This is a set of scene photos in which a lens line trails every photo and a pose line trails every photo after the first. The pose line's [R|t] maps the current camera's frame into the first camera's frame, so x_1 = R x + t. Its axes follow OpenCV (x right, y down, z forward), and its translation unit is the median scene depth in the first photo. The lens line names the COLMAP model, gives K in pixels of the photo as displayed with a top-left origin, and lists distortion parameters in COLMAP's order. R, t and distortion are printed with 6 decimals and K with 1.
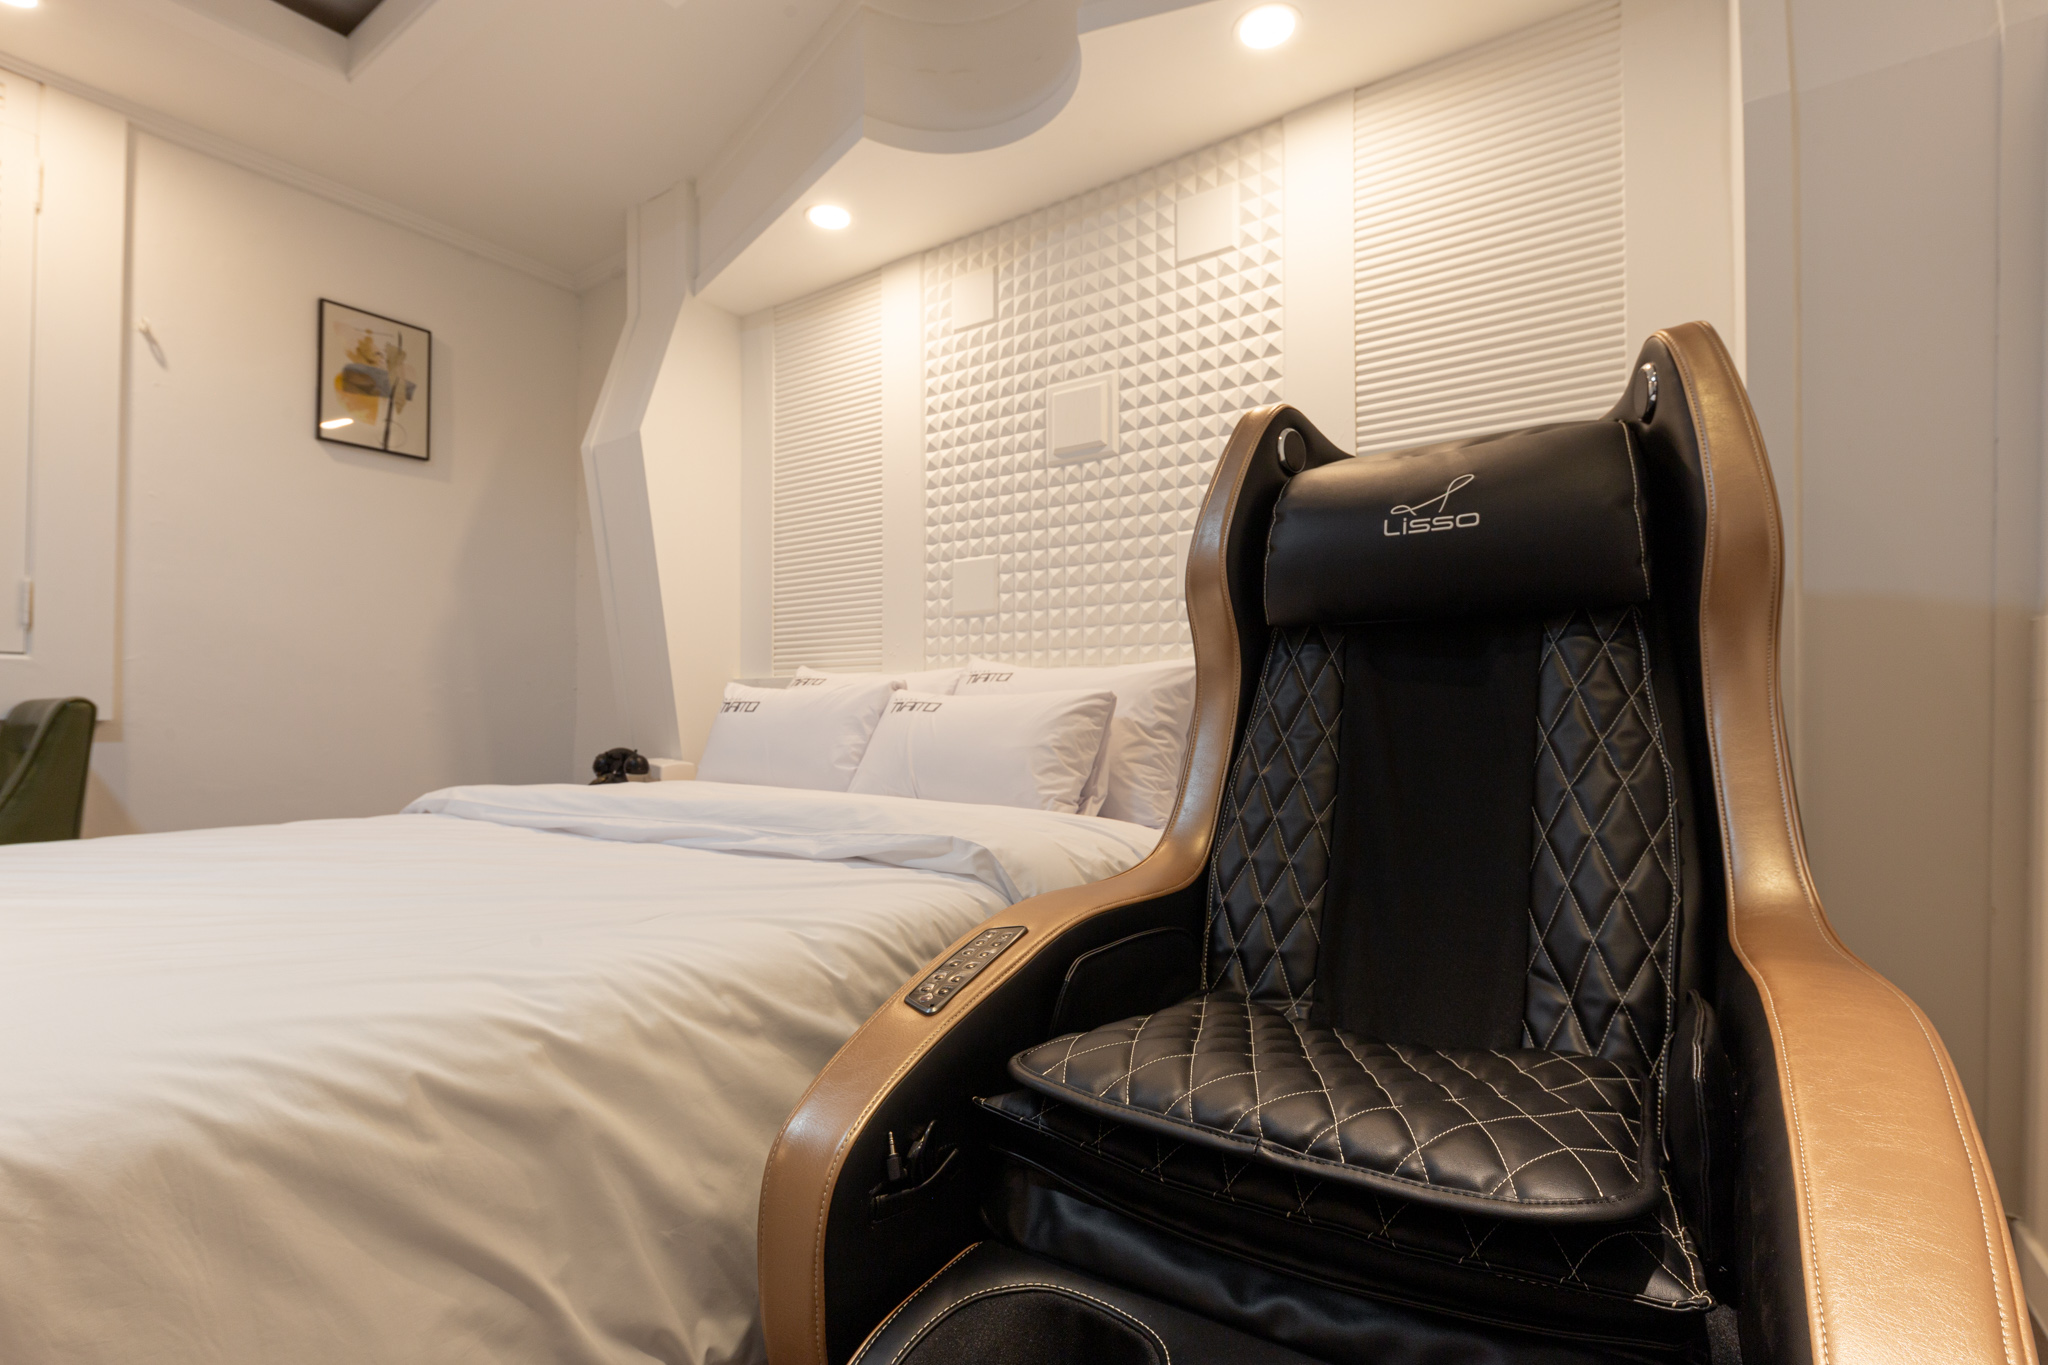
lens RADIAL K [[965.6, 0, 1024.0], [0, 965.6, 682.5], [0, 0, 1]] dist [0.024959, -0.013624]
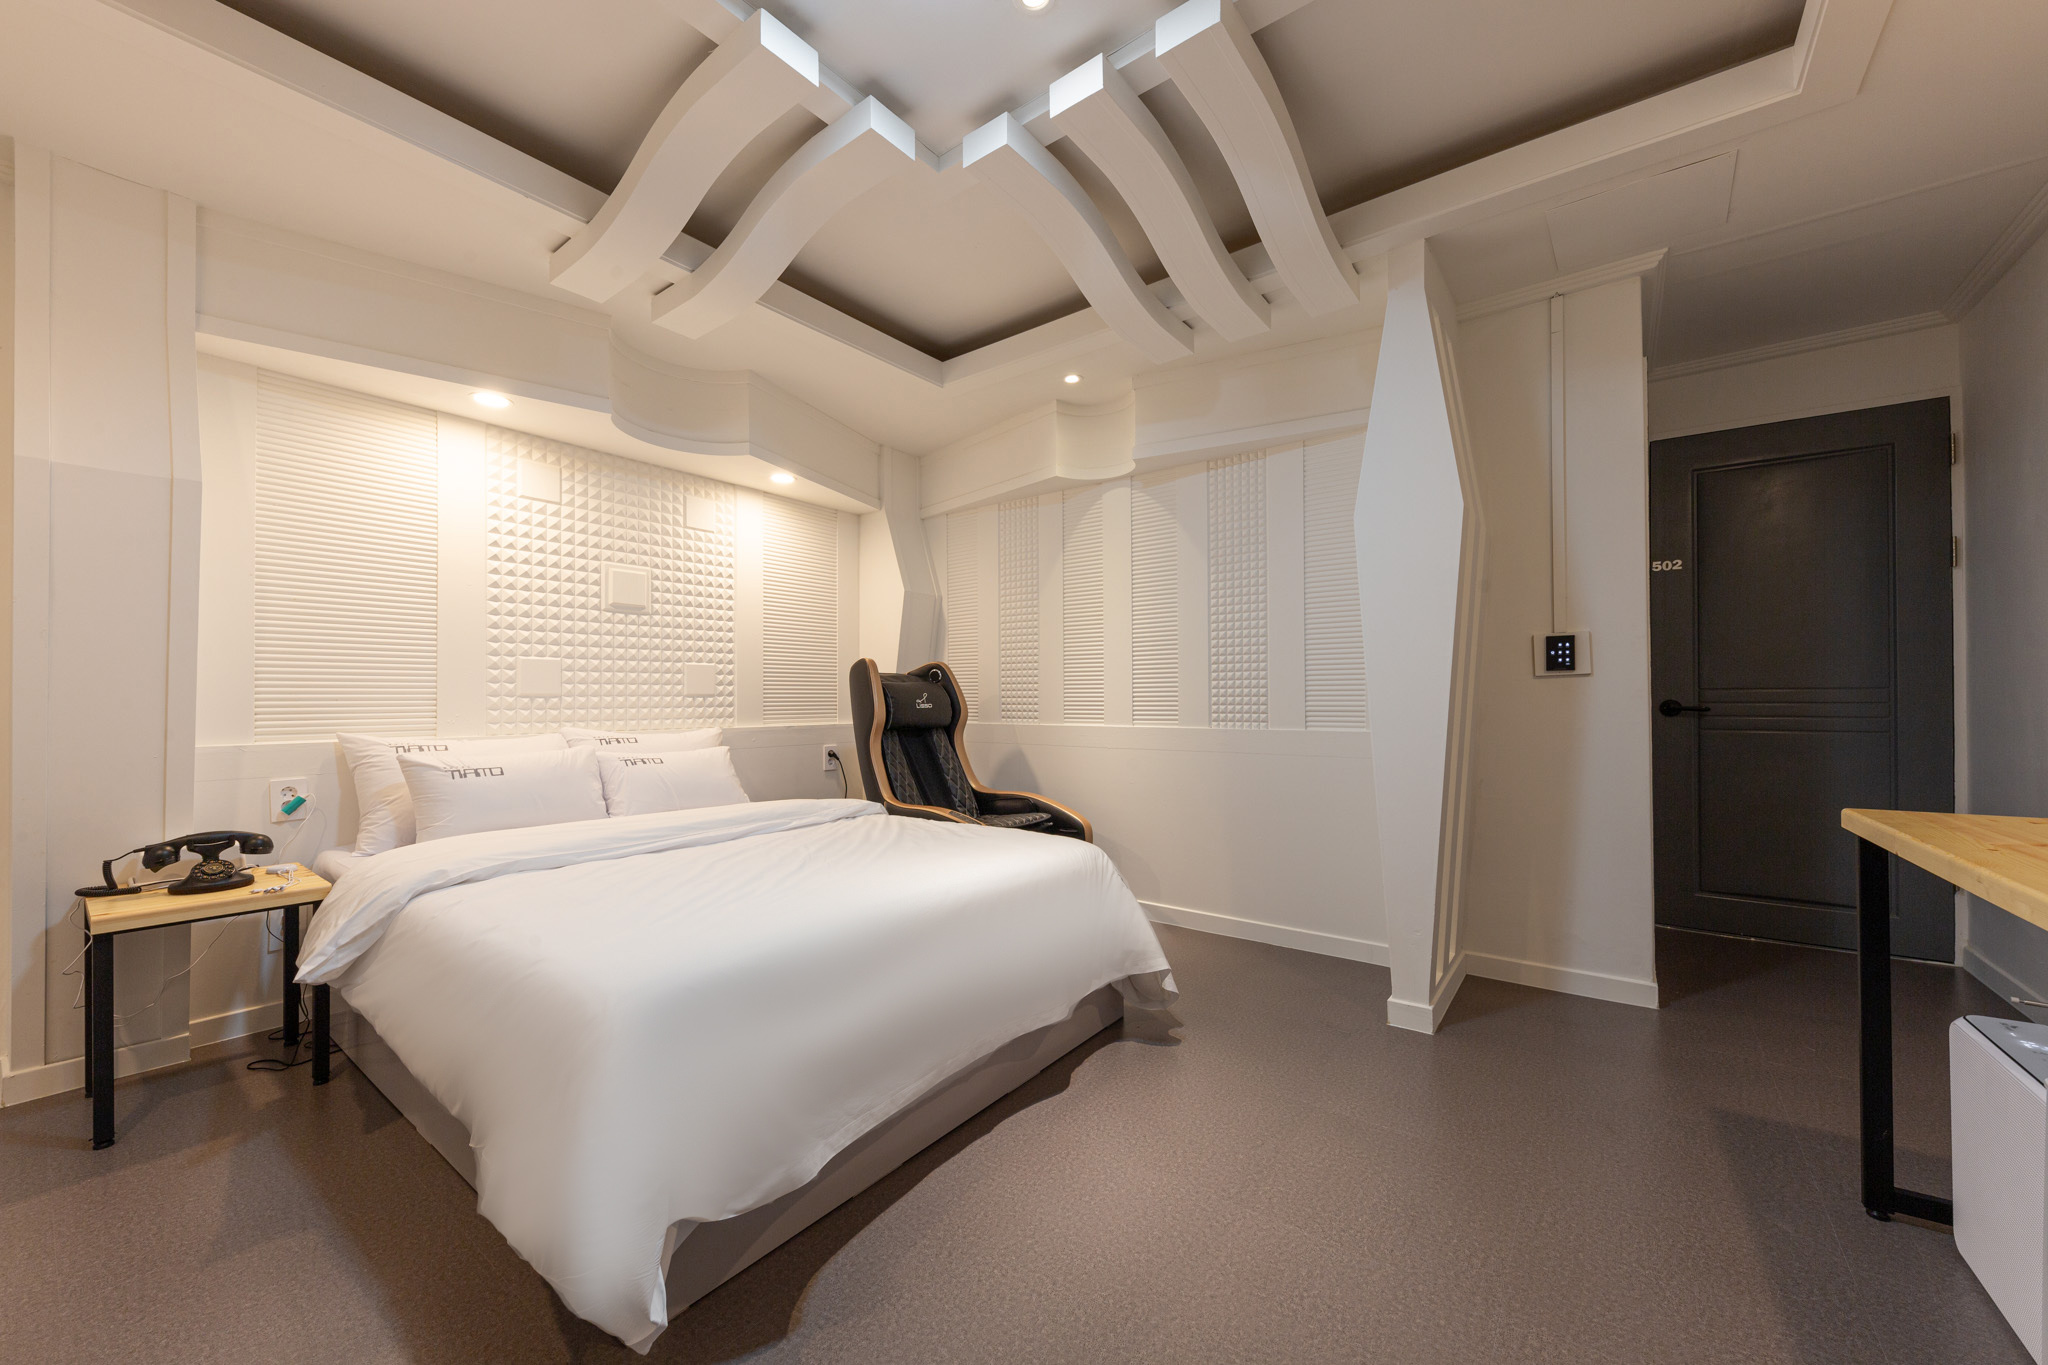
lens RADIAL K [[769.3, 0, 1019.1], [0, 769.3, 697.5], [0, 0, 1]] dist [-0.000635, -0.000074]
pose [[0.037634, 0.003619, 0.999285, -1.366902], [-0.026436, 0.999647, -0.002625, -0.096509], [-0.998942, -0.026318, 0.037716, 0.252502]]
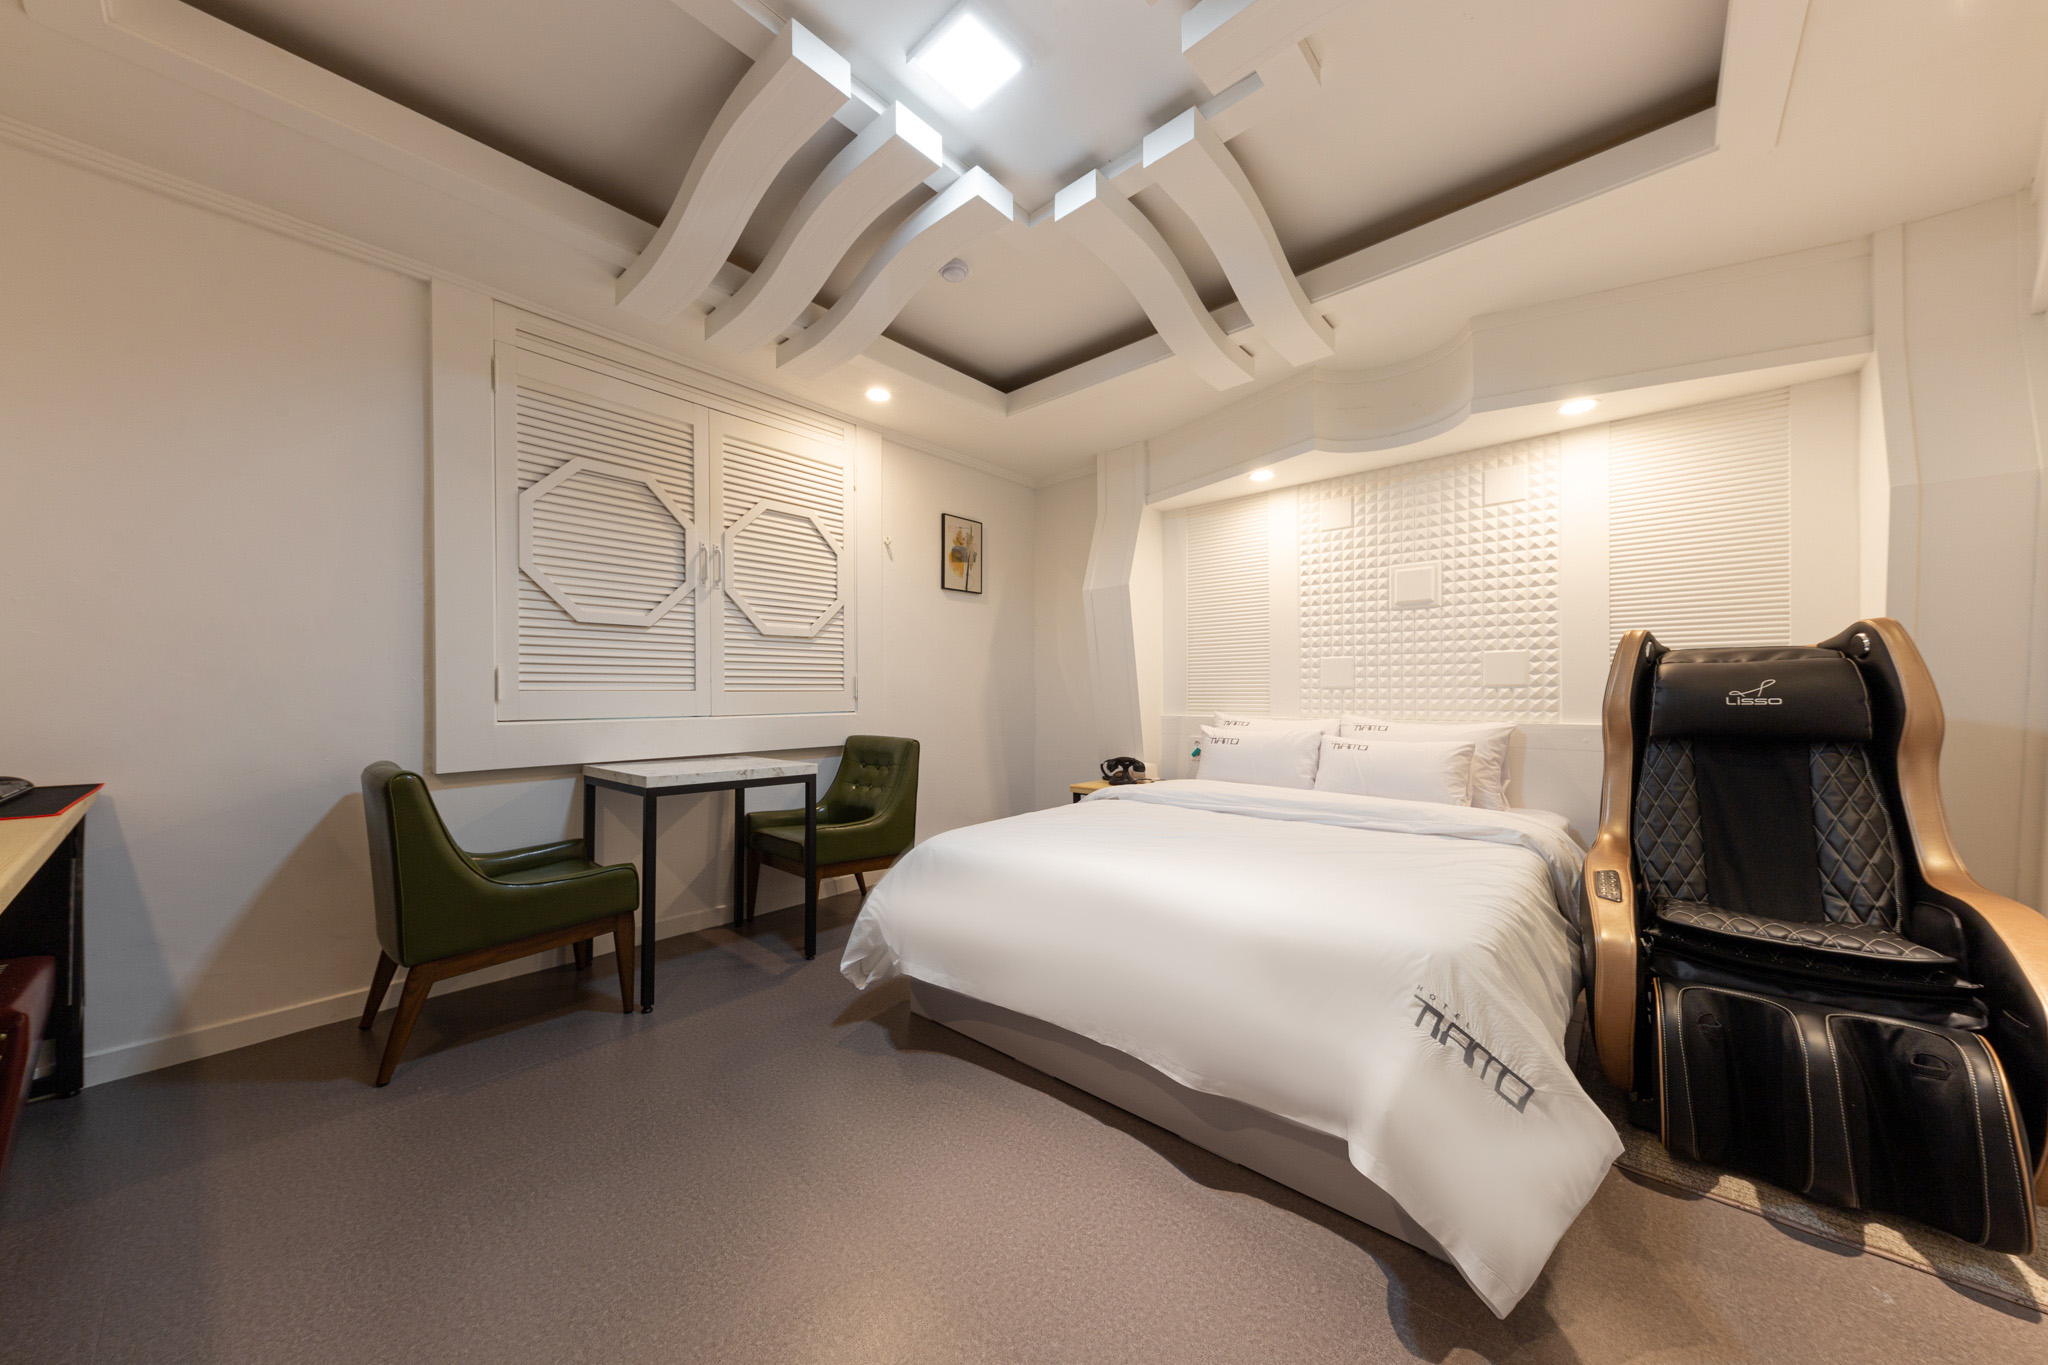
lens RADIAL K [[702.3, 0, 1030.0], [0, 702.3, 688.8], [0, 0, 1]] dist [0.035411, -0.010079]
pose [[0.994136, -0.003458, -0.108085, -0.550976], [0.006304, 0.999642, 0.026005, -0.122364], [0.107956, -0.026534, 0.993801, -0.445651]]
